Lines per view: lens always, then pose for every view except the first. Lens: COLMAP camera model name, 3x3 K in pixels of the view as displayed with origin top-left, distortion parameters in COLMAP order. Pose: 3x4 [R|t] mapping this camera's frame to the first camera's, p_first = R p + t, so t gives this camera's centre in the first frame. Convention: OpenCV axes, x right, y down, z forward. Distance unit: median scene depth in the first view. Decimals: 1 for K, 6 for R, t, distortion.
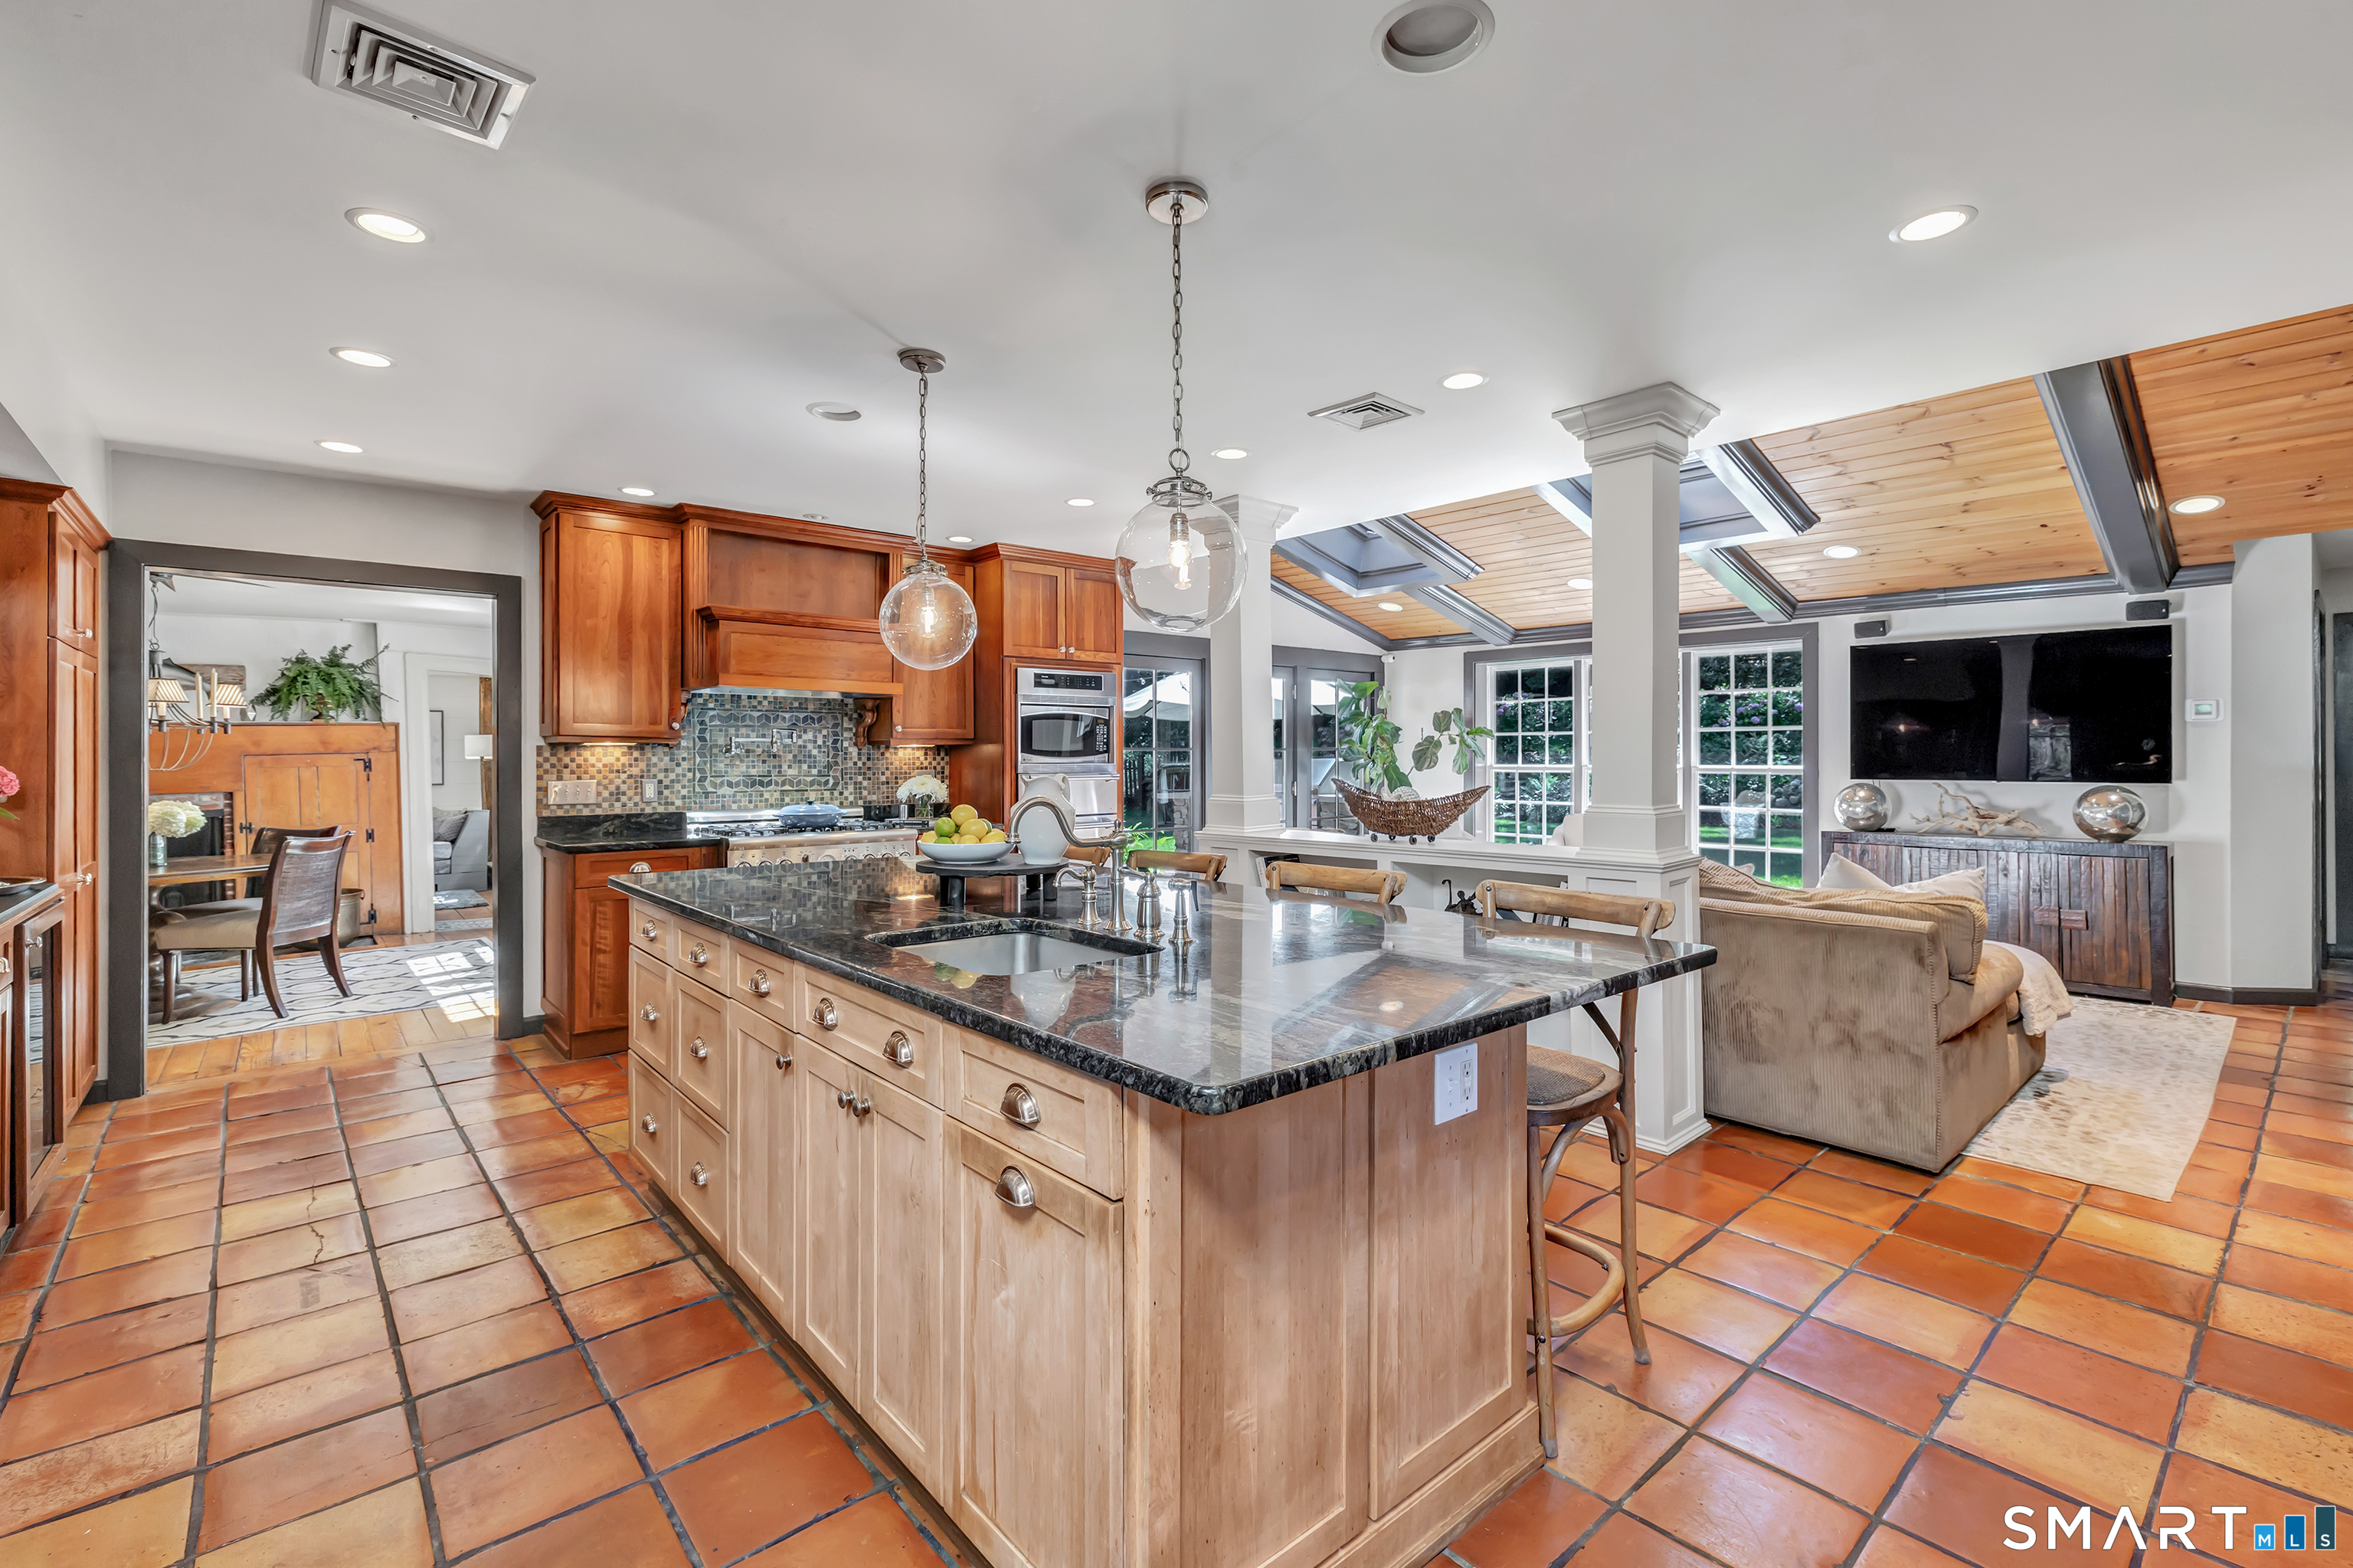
lens RADIAL K [[1058.6, 0, 1177.3], [0, 1058.6, 764.7], [0, 0, 1]] dist [0.000458, 0.000047]
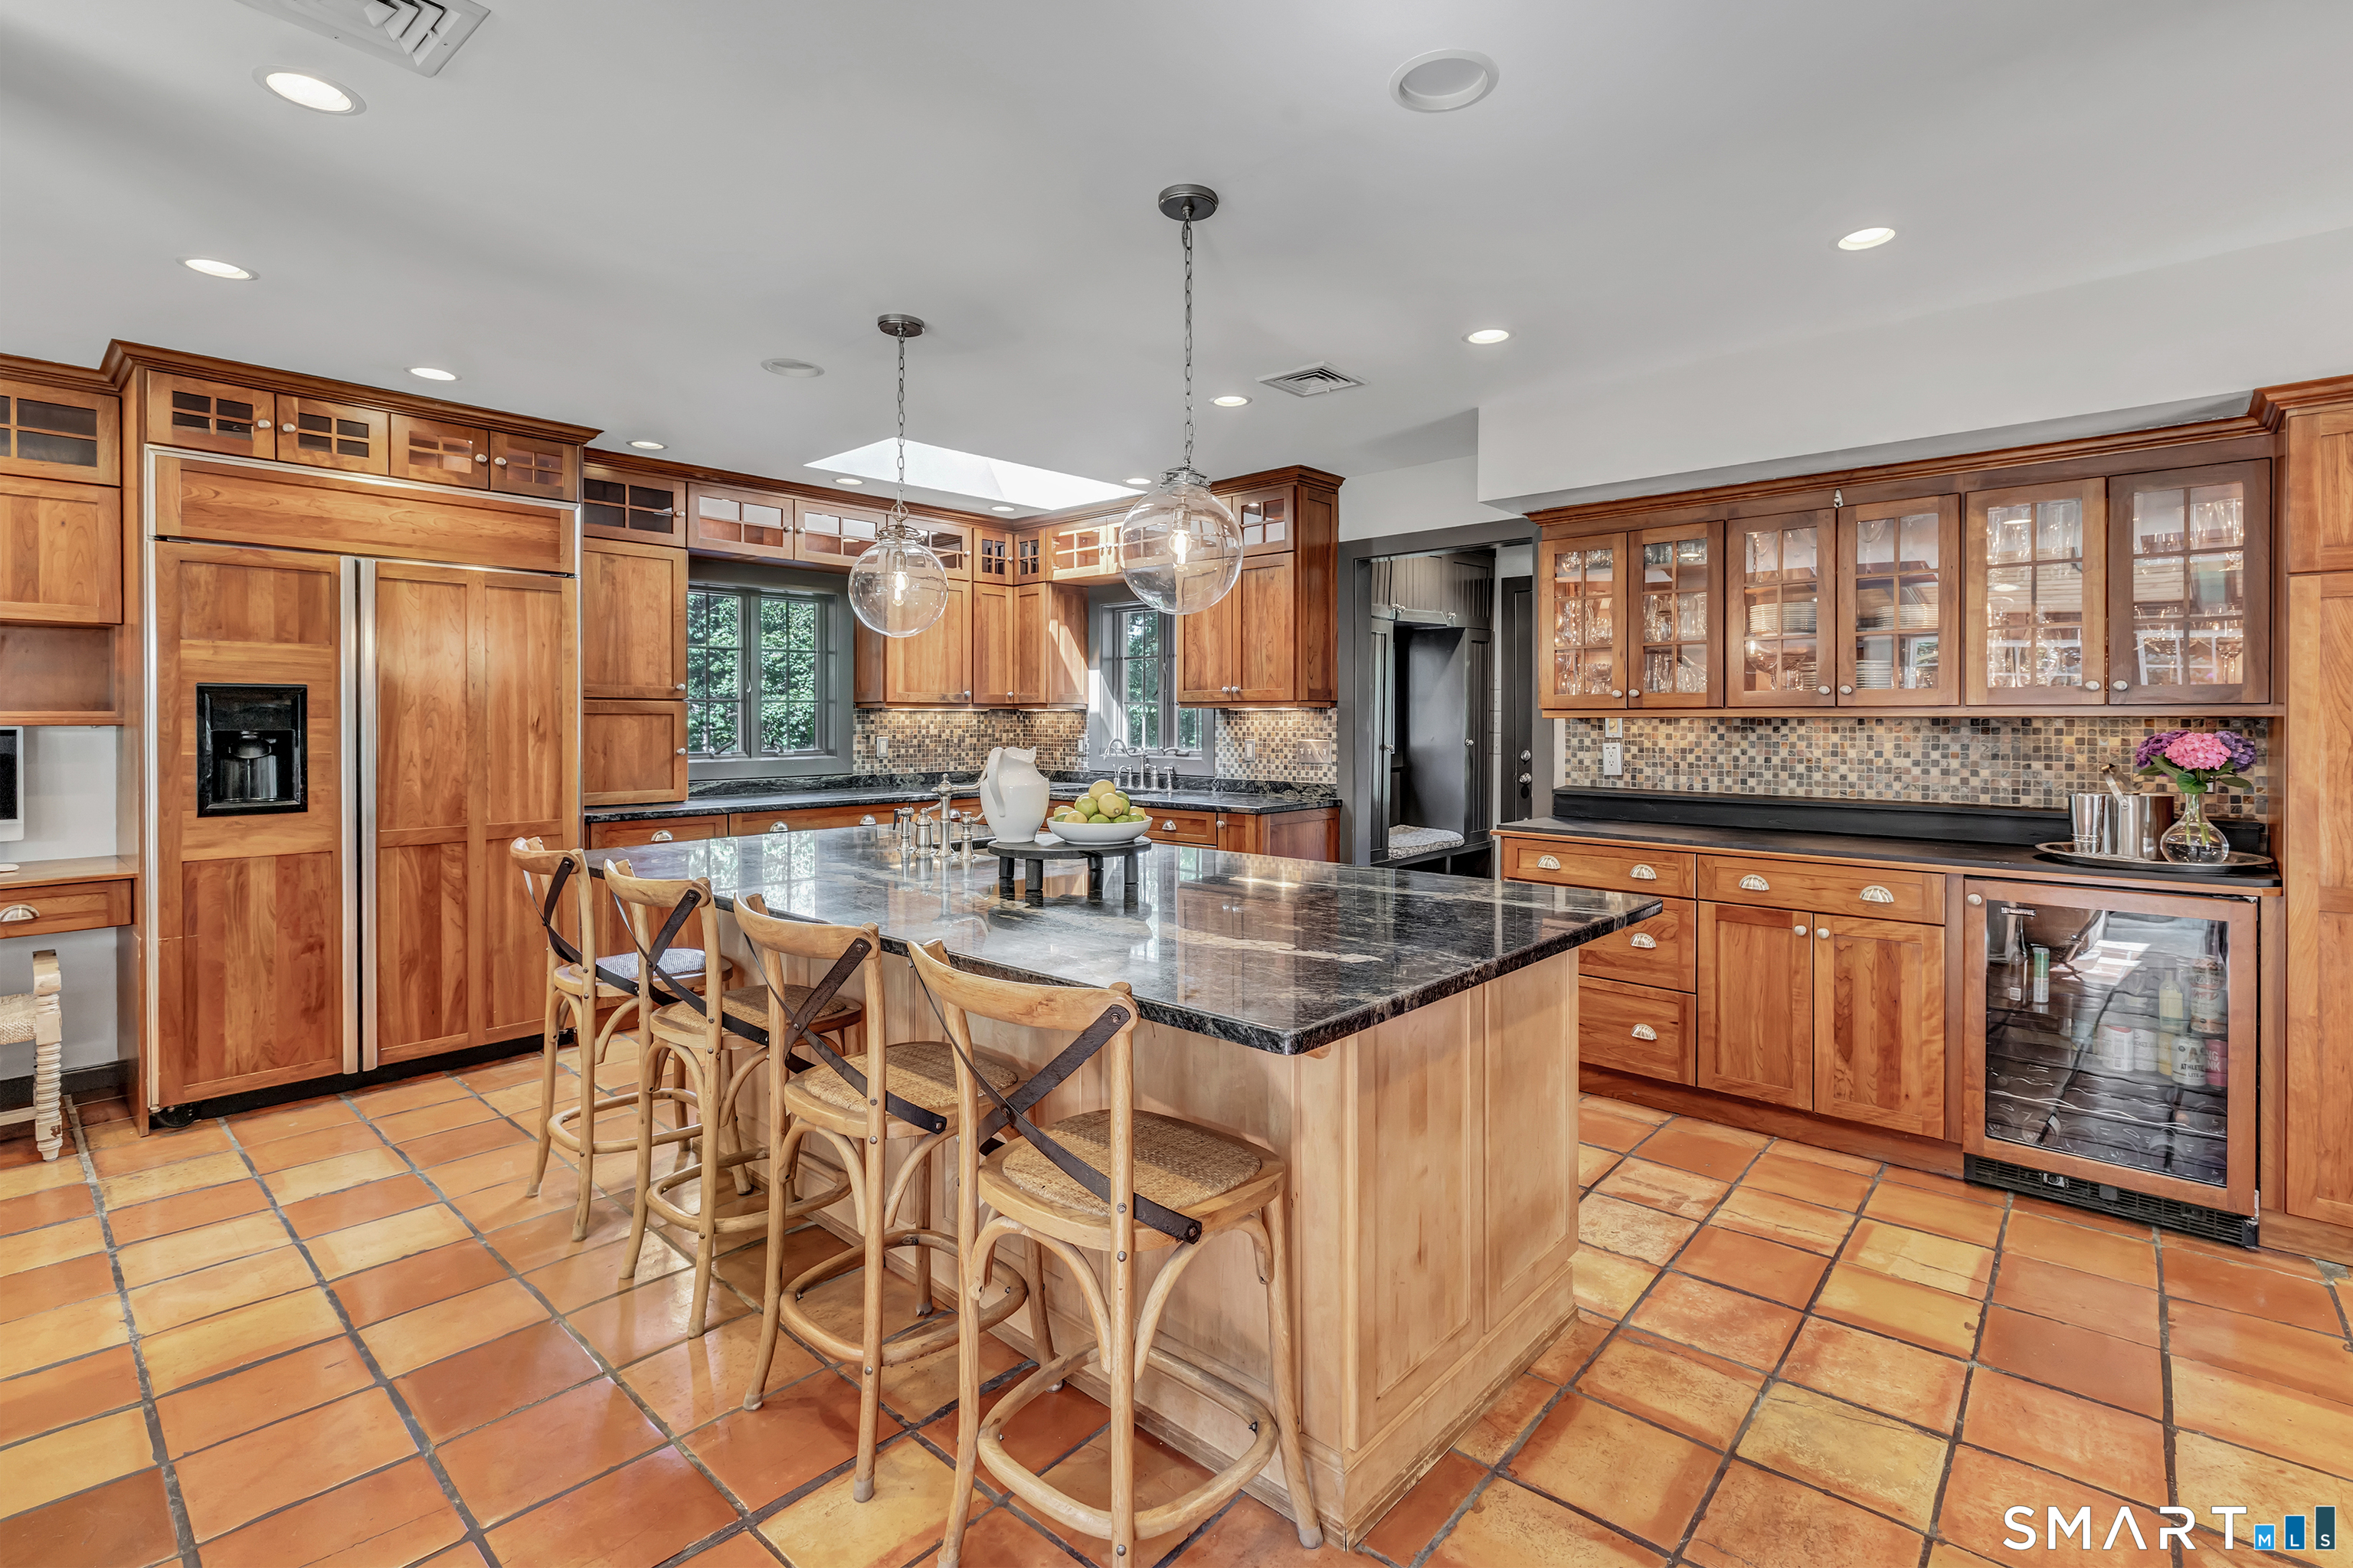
lens RADIAL K [[1107.0, 0, 1271.5], [0, 1107.0, 720.5], [0, 0, 1]] dist [0.000356, -0.000218]
pose [[-0.985691, 0.006388, -0.168441, -0.097688], [0.006312, 0.999980, 0.000986, -0.009143], [0.168444, -0.000091, -0.985711, 1.029268]]
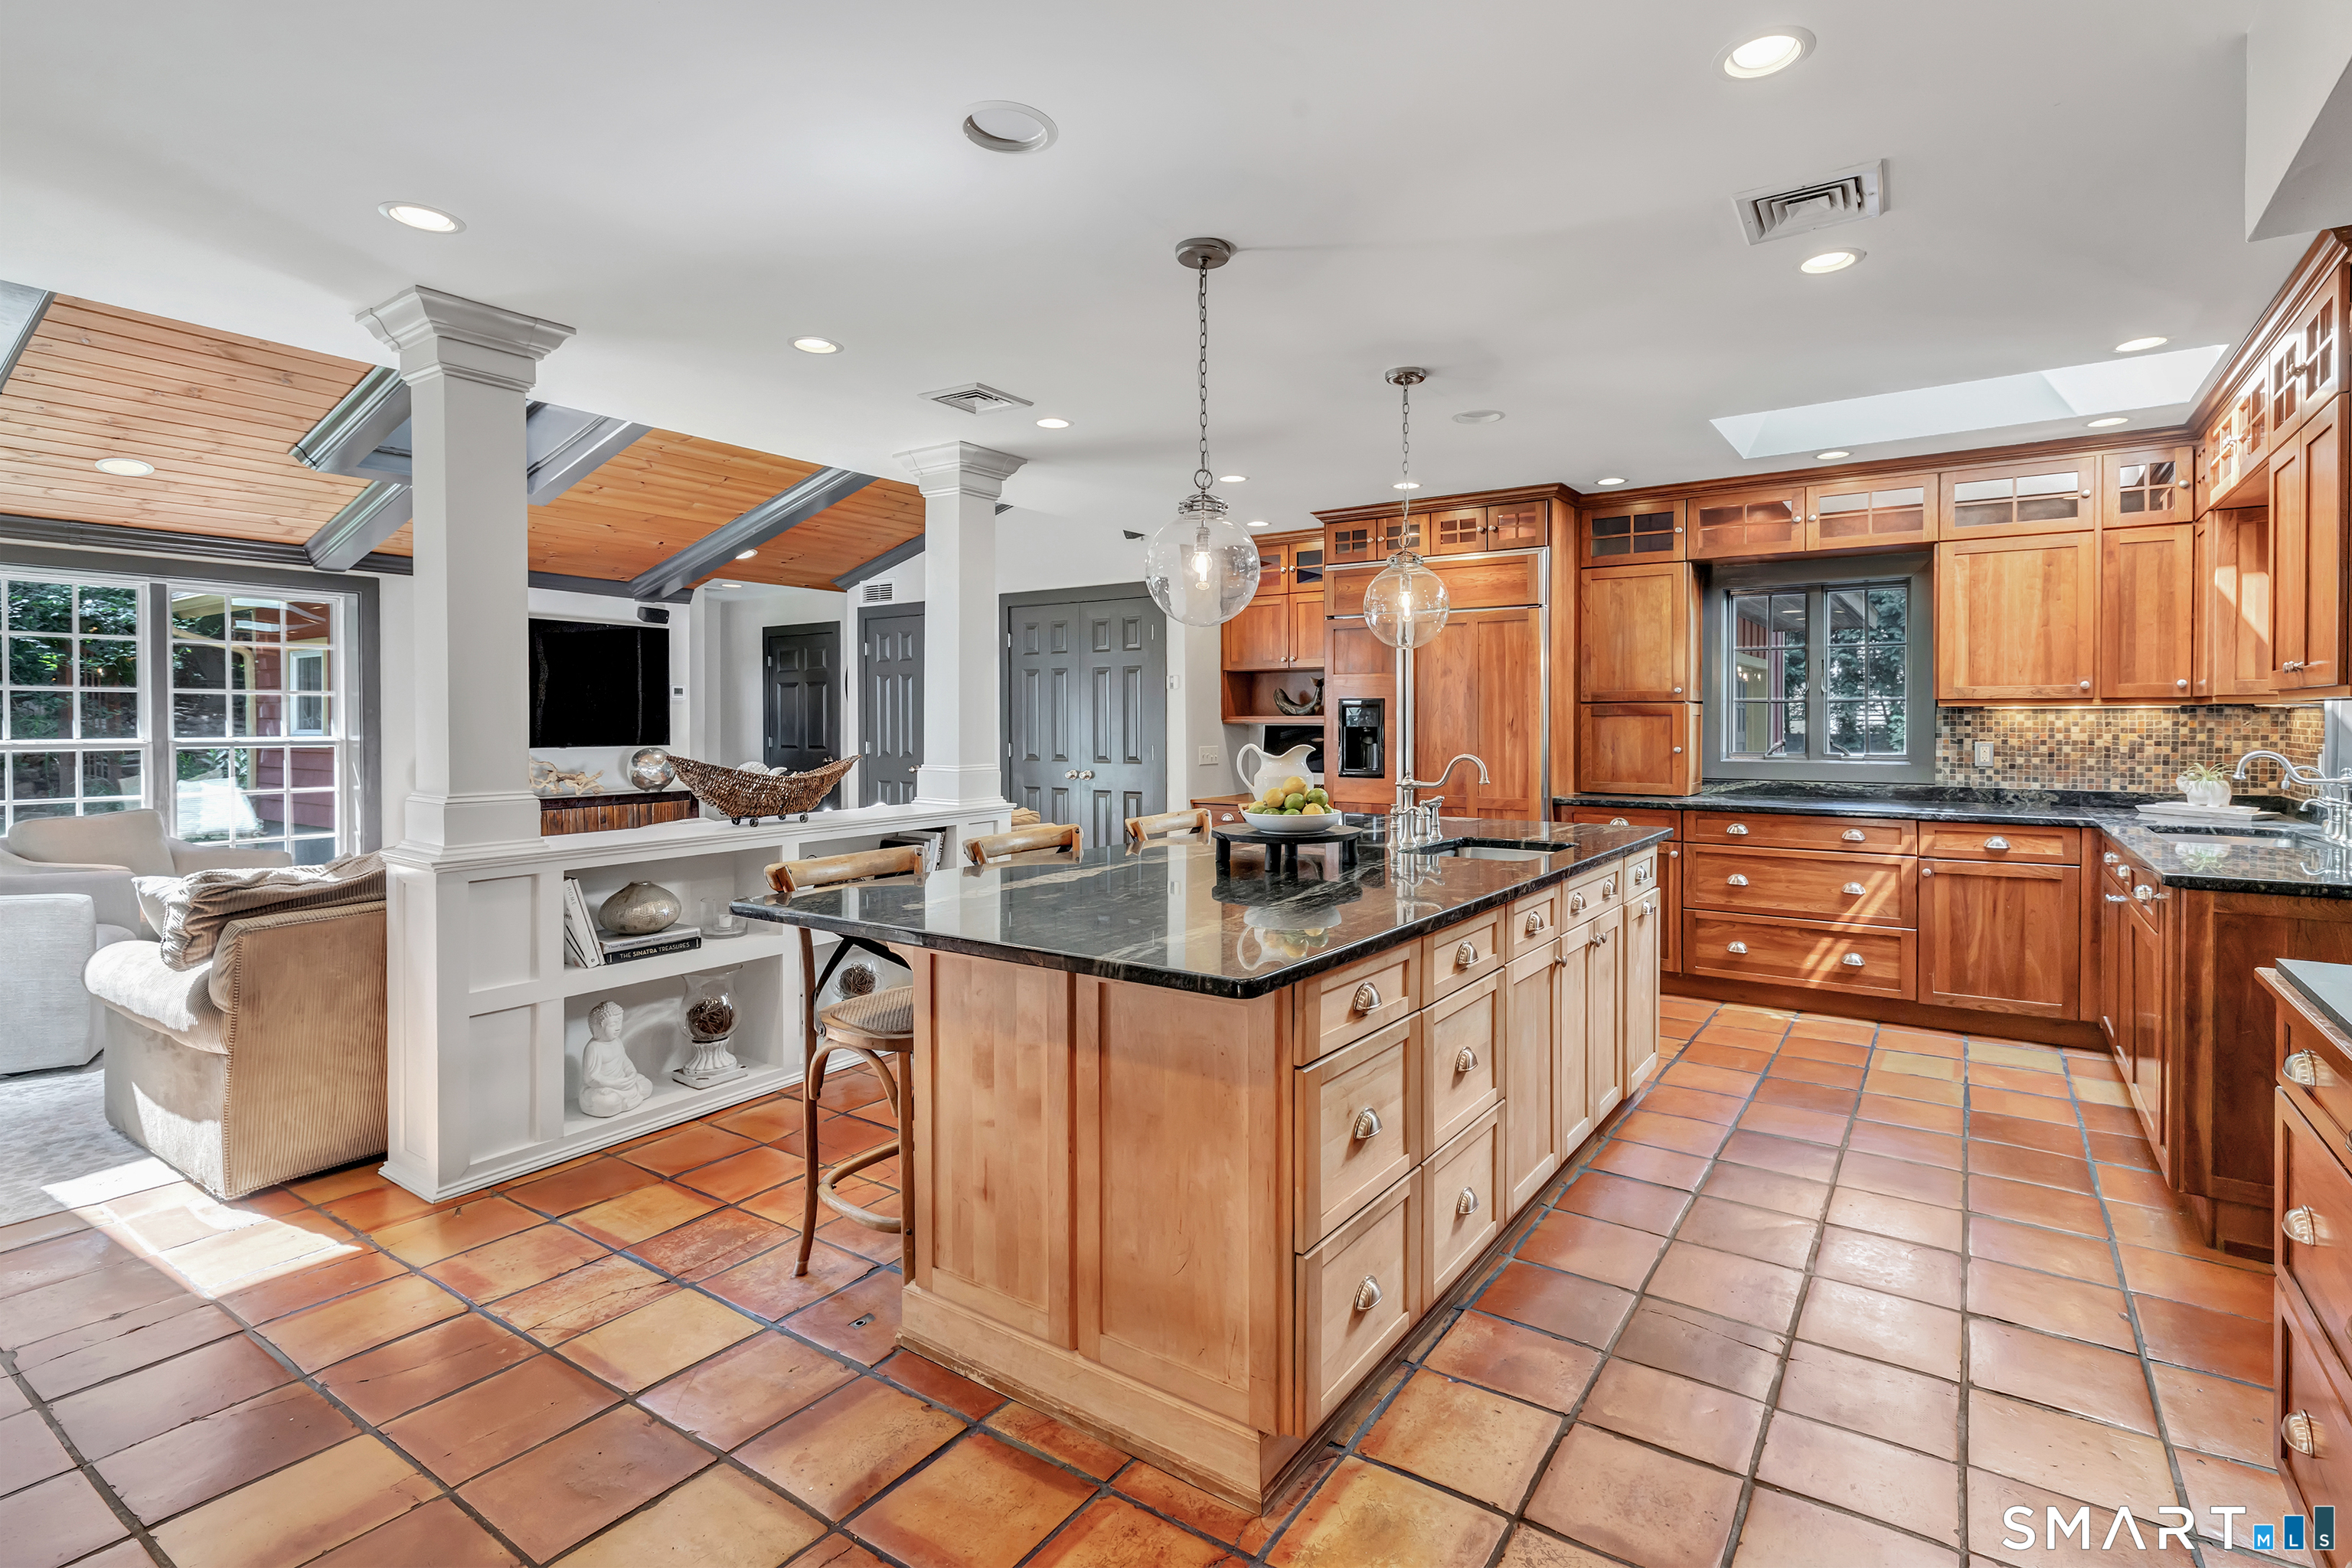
lens RADIAL K [[1085.2, 0, 1186.9], [0, 1085.2, 739.8], [0, 0, 1]] dist [-0.000754, -0.000146]
pose [[-0.250114, -0.015140, 0.968098, -0.618378], [0.001665, 0.999870, 0.016067, -0.011109], [-0.968215, 0.005630, -0.250057, 0.705559]]
